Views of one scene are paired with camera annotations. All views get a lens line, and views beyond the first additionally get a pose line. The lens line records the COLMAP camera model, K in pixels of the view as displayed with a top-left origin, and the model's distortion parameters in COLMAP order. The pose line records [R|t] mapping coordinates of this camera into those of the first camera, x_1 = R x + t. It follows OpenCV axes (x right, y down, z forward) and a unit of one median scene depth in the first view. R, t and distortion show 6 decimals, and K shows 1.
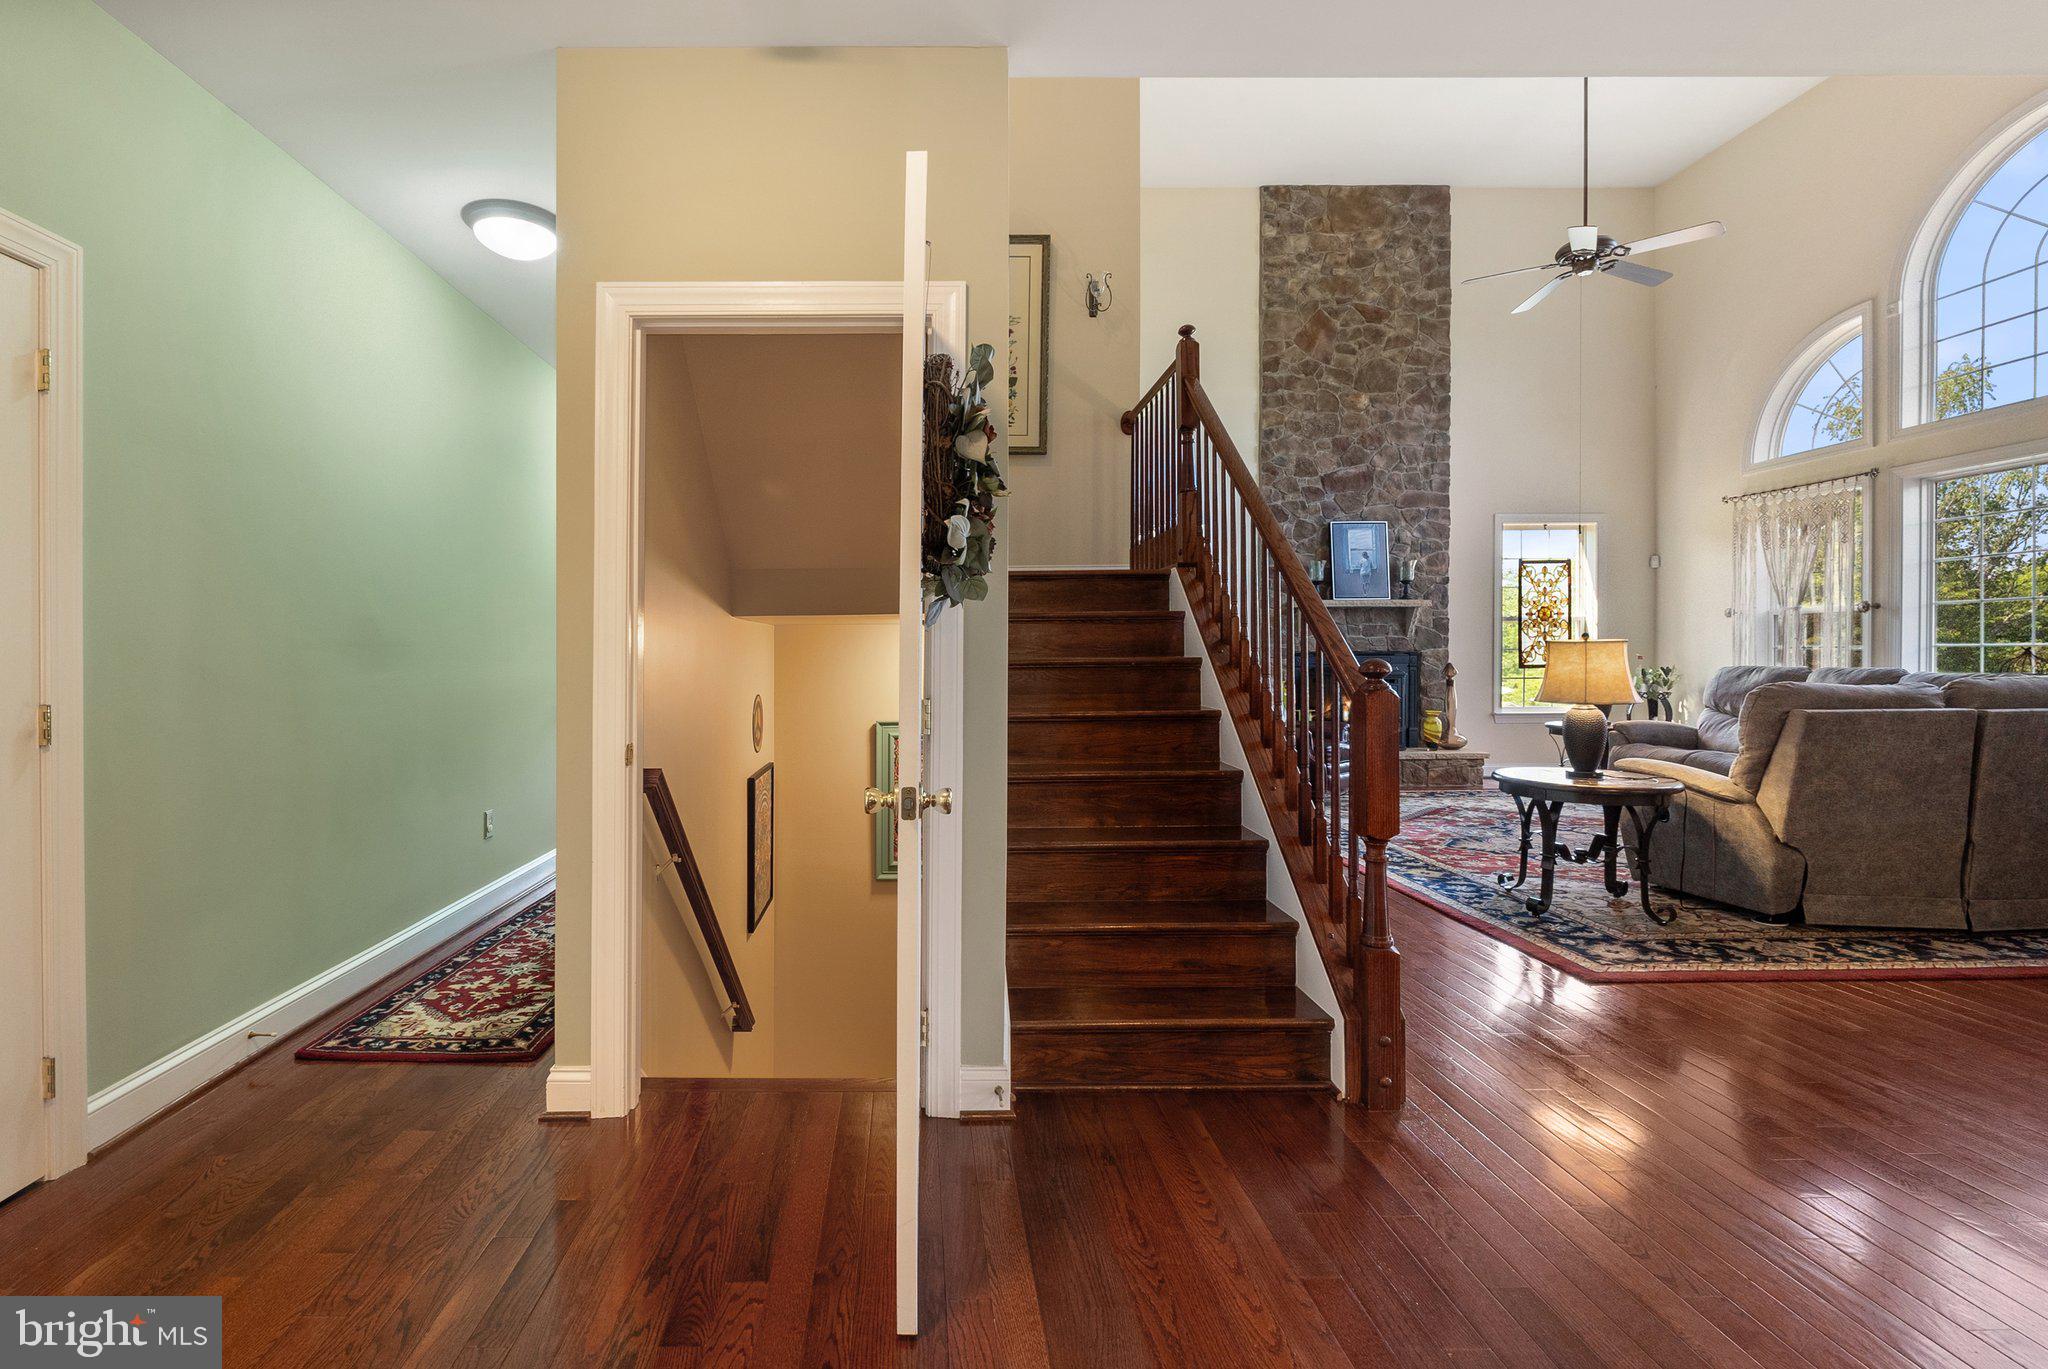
lens RADIAL K [[923.5, 0, 915.6], [0, 923.5, 655.2], [0, 0, 1]] dist [-0.005218, -0.000004]
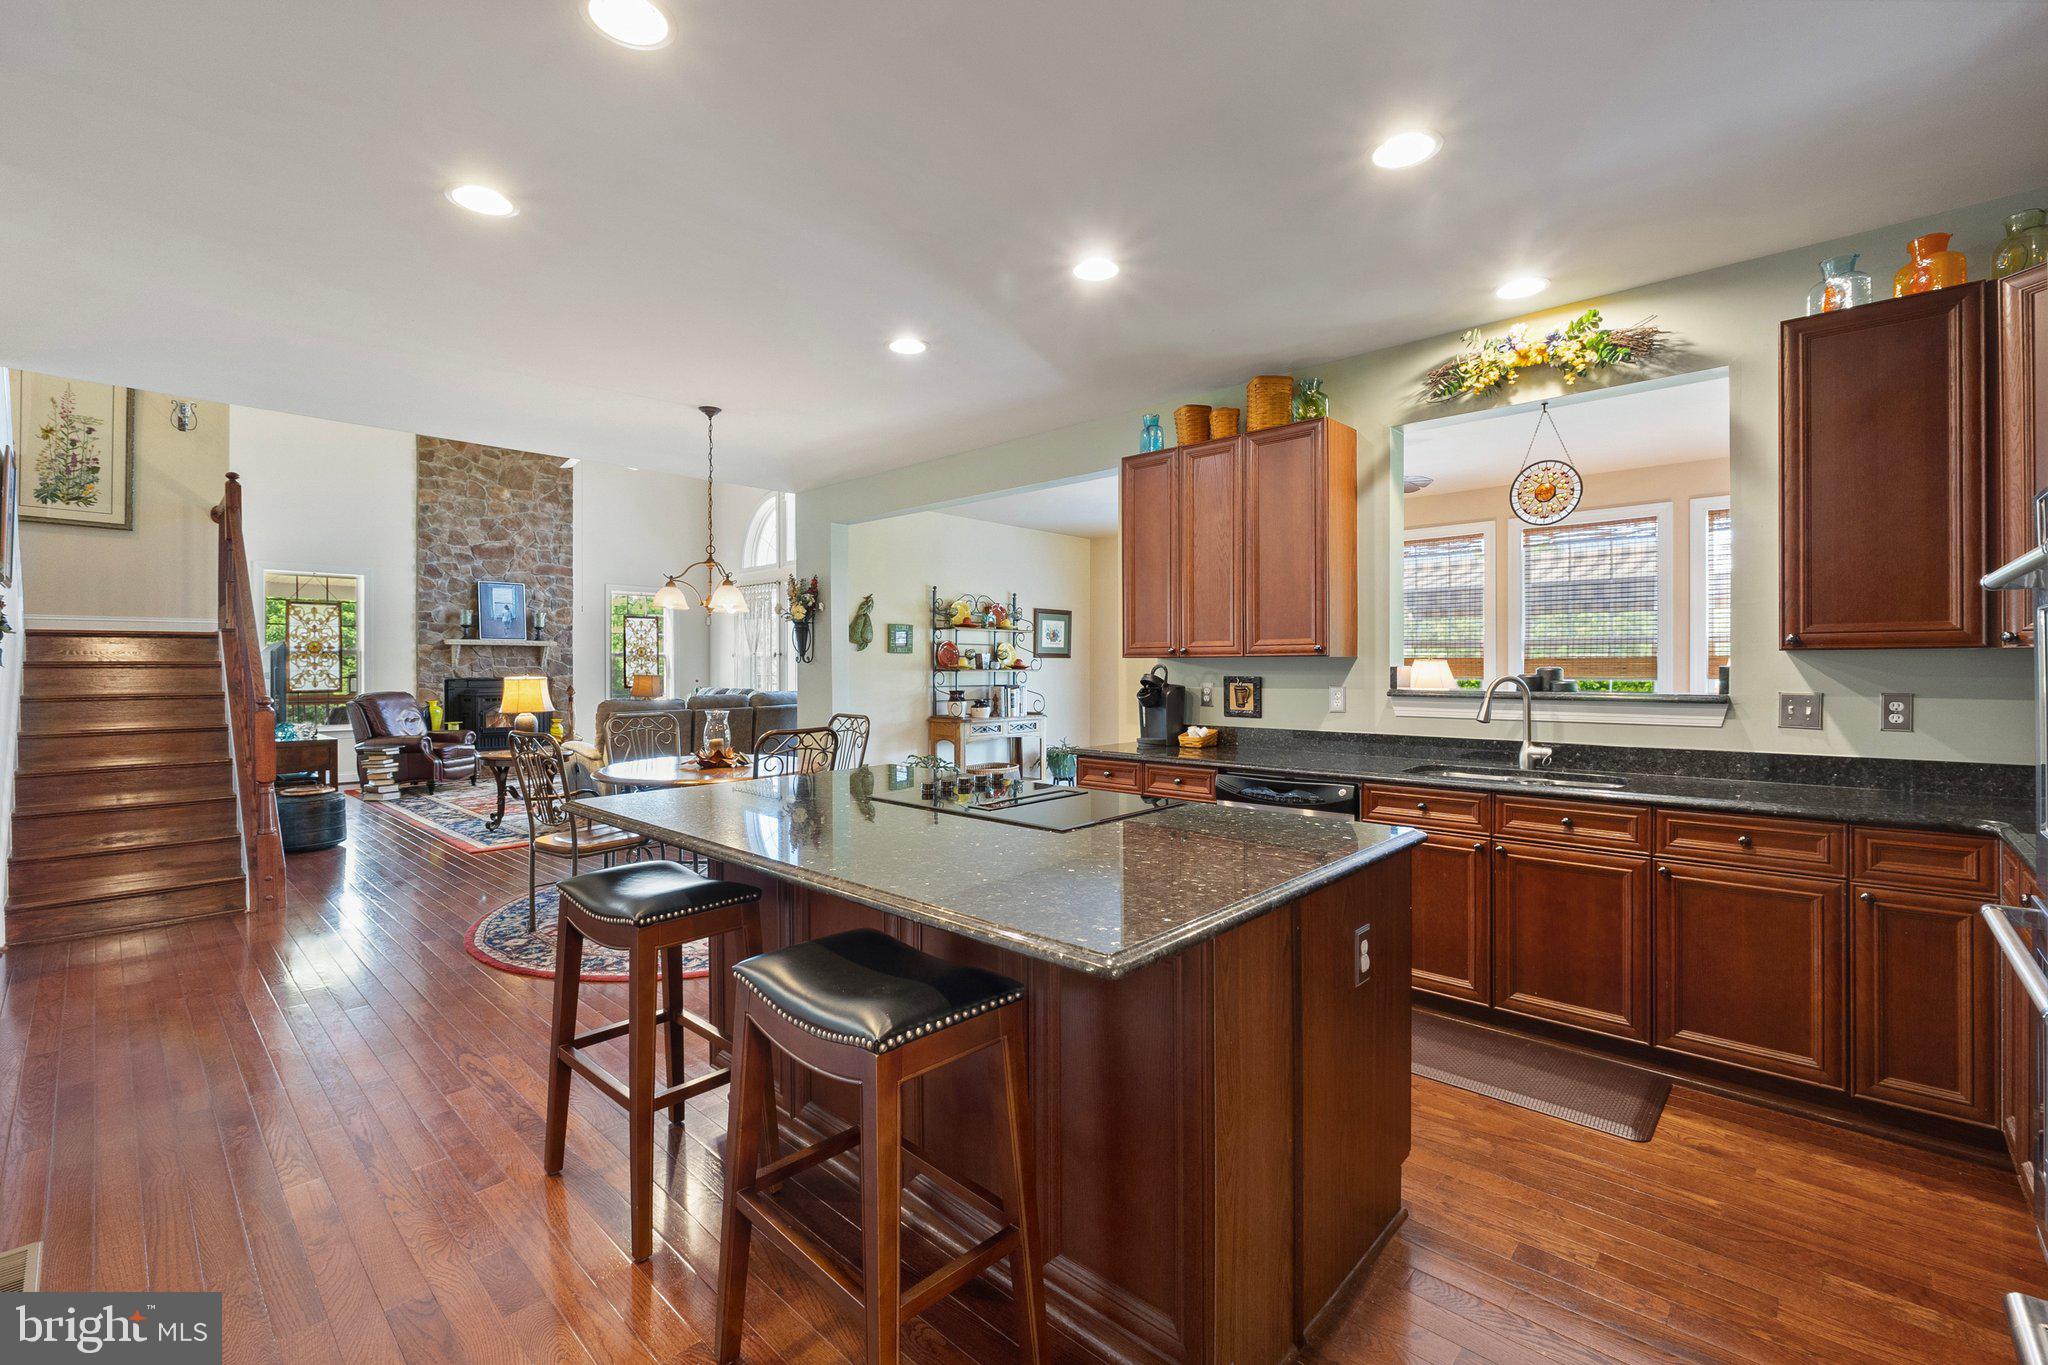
lens RADIAL K [[868.2, 0, 1010.2], [0, 868.2, 706.2], [0, 0, 1]] dist [-0.005509, -0.002092]
pose [[0.689747, -0.026317, 0.723572, 0.066567], [-0.003242, 0.999217, 0.039433, -0.015008], [-0.724043, -0.029545, 0.689121, -0.444913]]
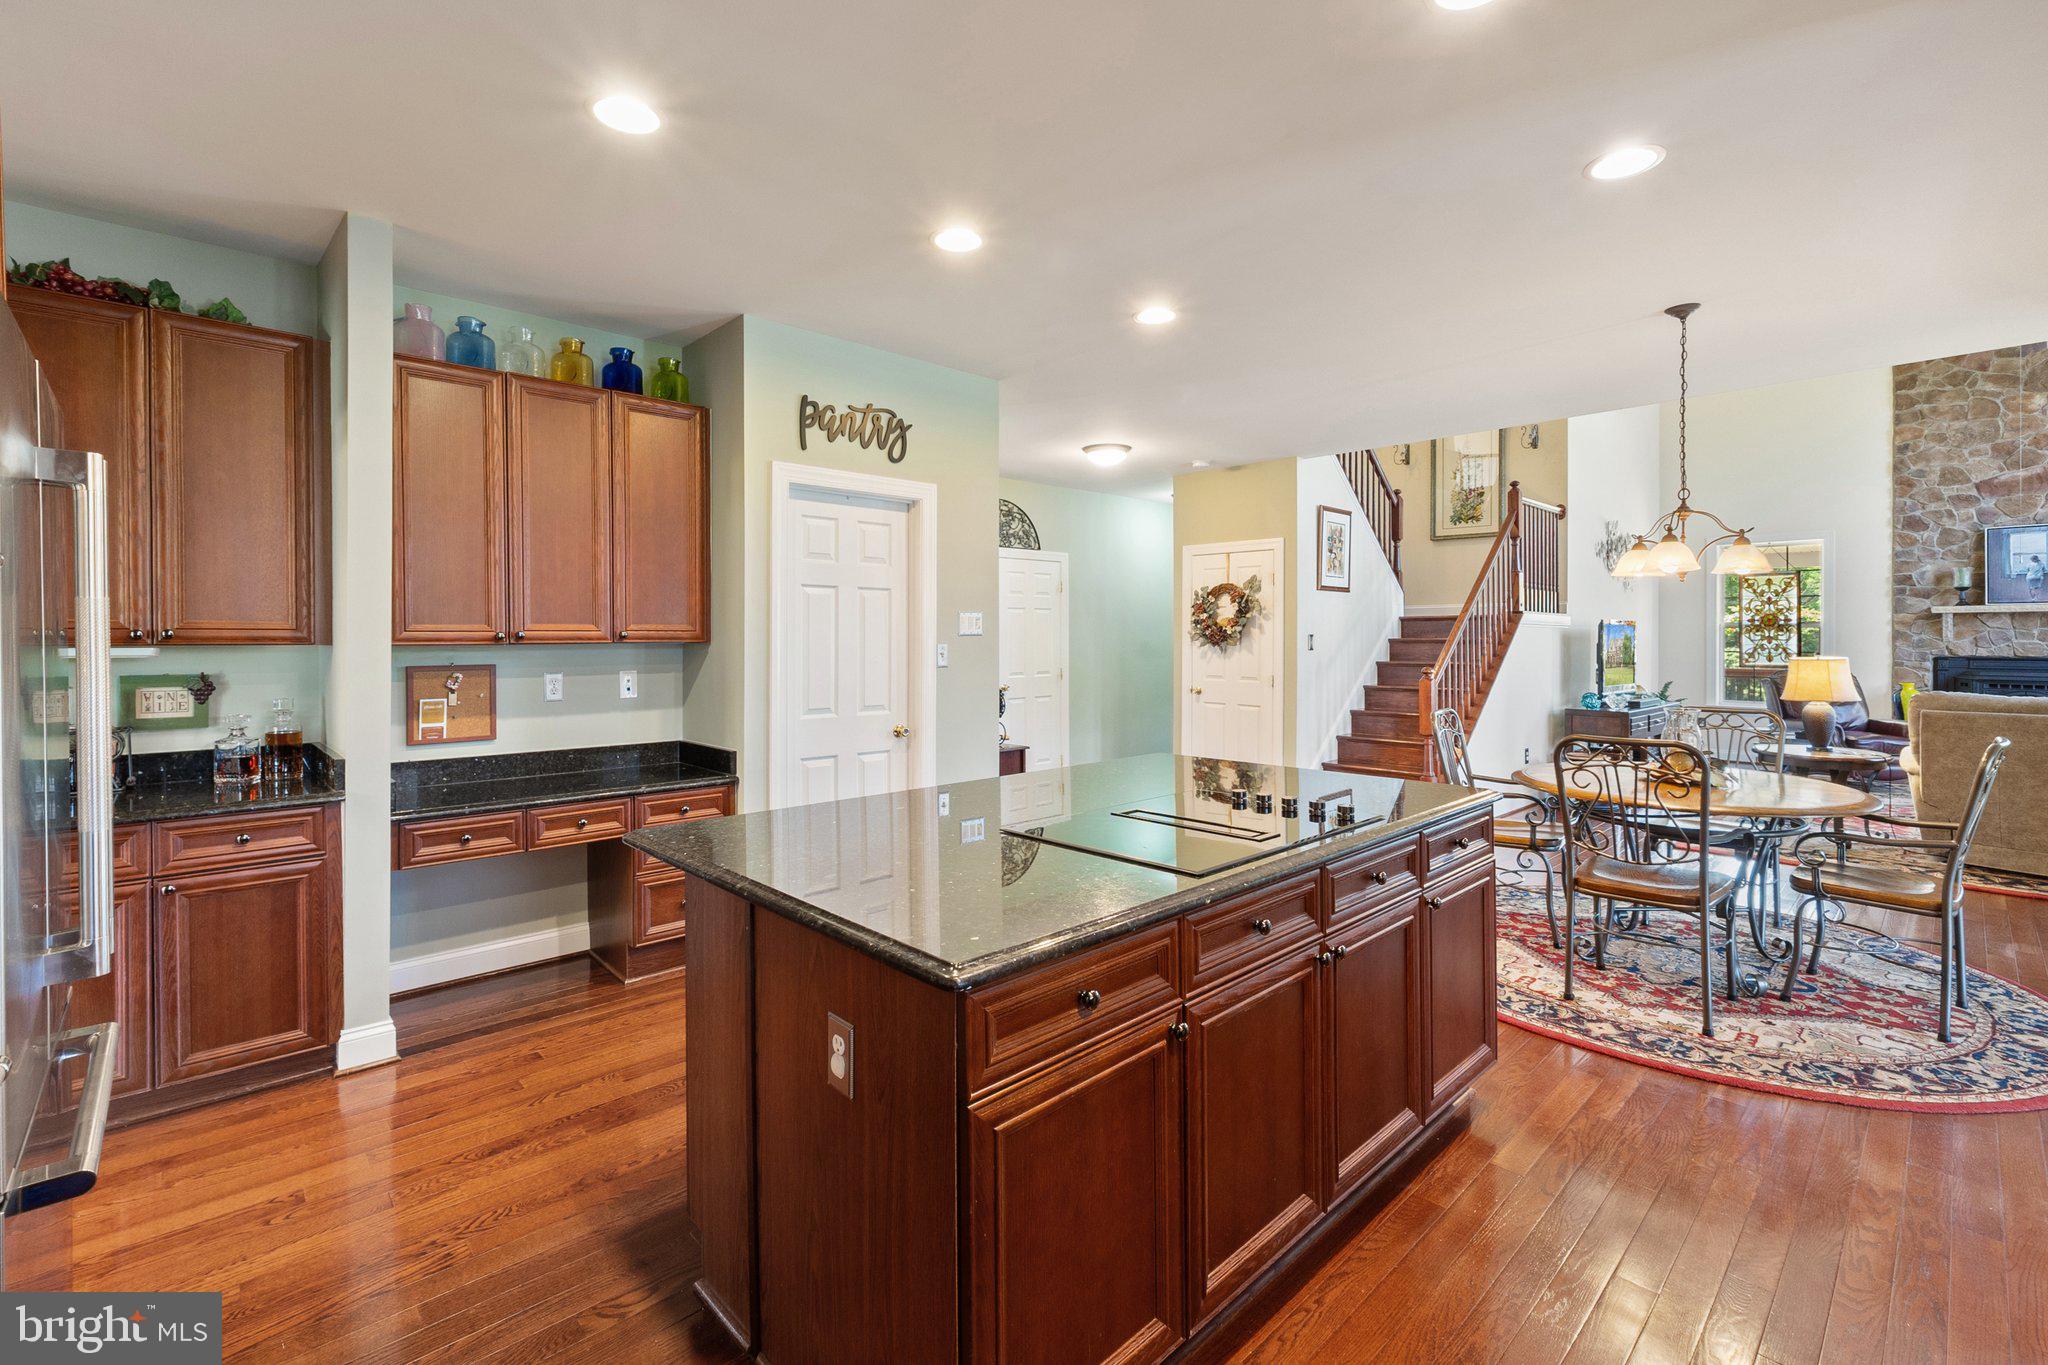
lens RADIAL K [[868.2, 0, 1007.8], [0, 868.2, 587.4], [0, 0, 1]] dist [-0.005509, -0.002092]
pose [[0.679425, -0.034782, -0.732920, 0.413773], [-0.004613, 0.998654, -0.051669, -0.025541], [0.733731, 0.038486, 0.678349, -0.432574]]
